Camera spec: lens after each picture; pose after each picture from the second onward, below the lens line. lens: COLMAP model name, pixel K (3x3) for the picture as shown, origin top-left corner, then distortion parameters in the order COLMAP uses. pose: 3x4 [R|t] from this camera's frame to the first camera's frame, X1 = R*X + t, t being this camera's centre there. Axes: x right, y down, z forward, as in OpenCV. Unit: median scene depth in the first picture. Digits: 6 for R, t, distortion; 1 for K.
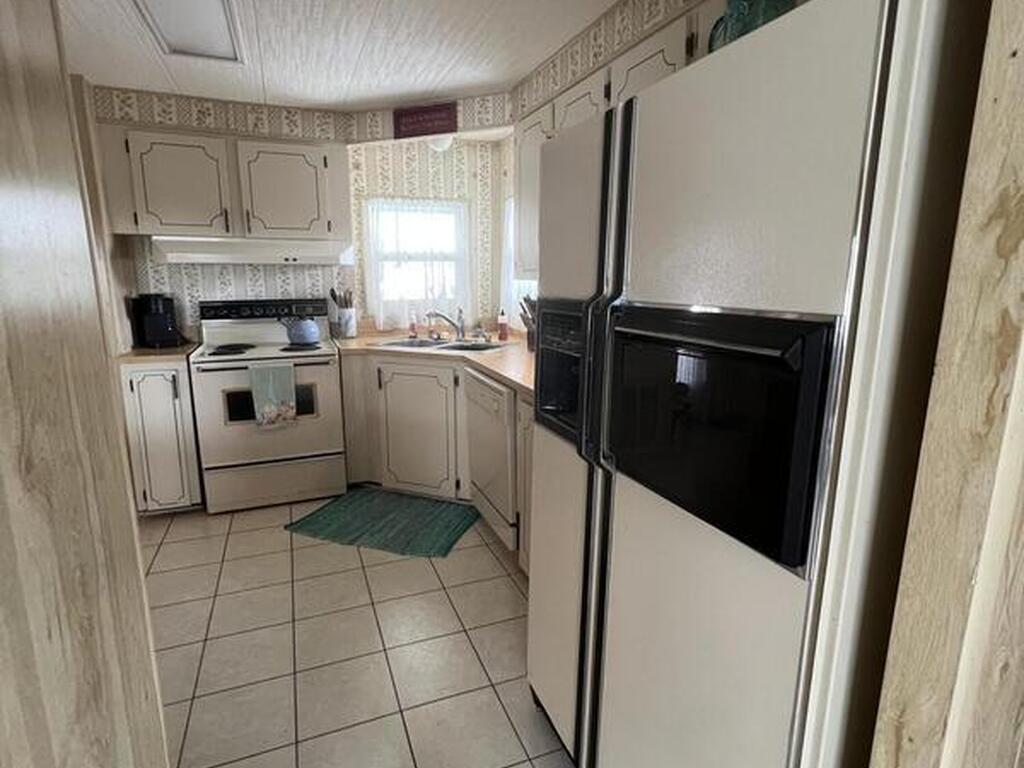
lens RADIAL K [[543.7, 0, 512.0], [0, 543.7, 384.0], [0, 0, 1]] dist [-0.004298, -0.000286]
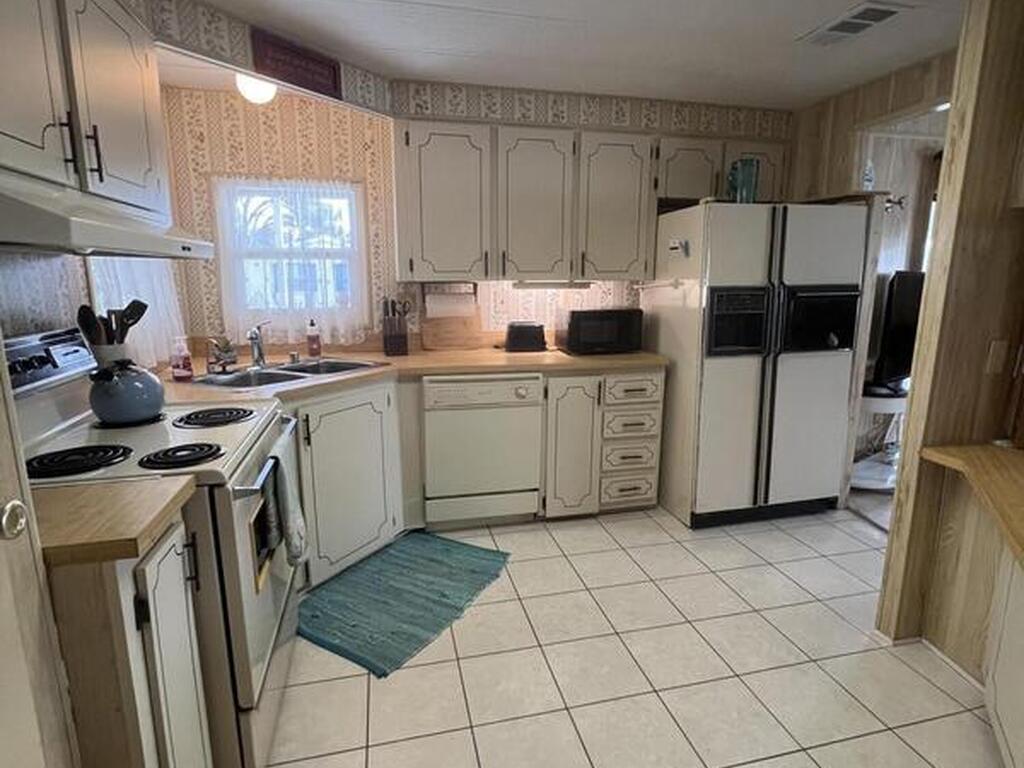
lens RADIAL K [[549.7, 0, 512.0], [0, 549.7, 384.0], [0, 0, 1]] dist [0.001878, 0.000292]
pose [[0.152880, -0.199593, 0.967879, -1.054309], [0.199592, 0.965446, 0.167564, -0.158974], [-0.967879, 0.167564, 0.187435, 0.750005]]
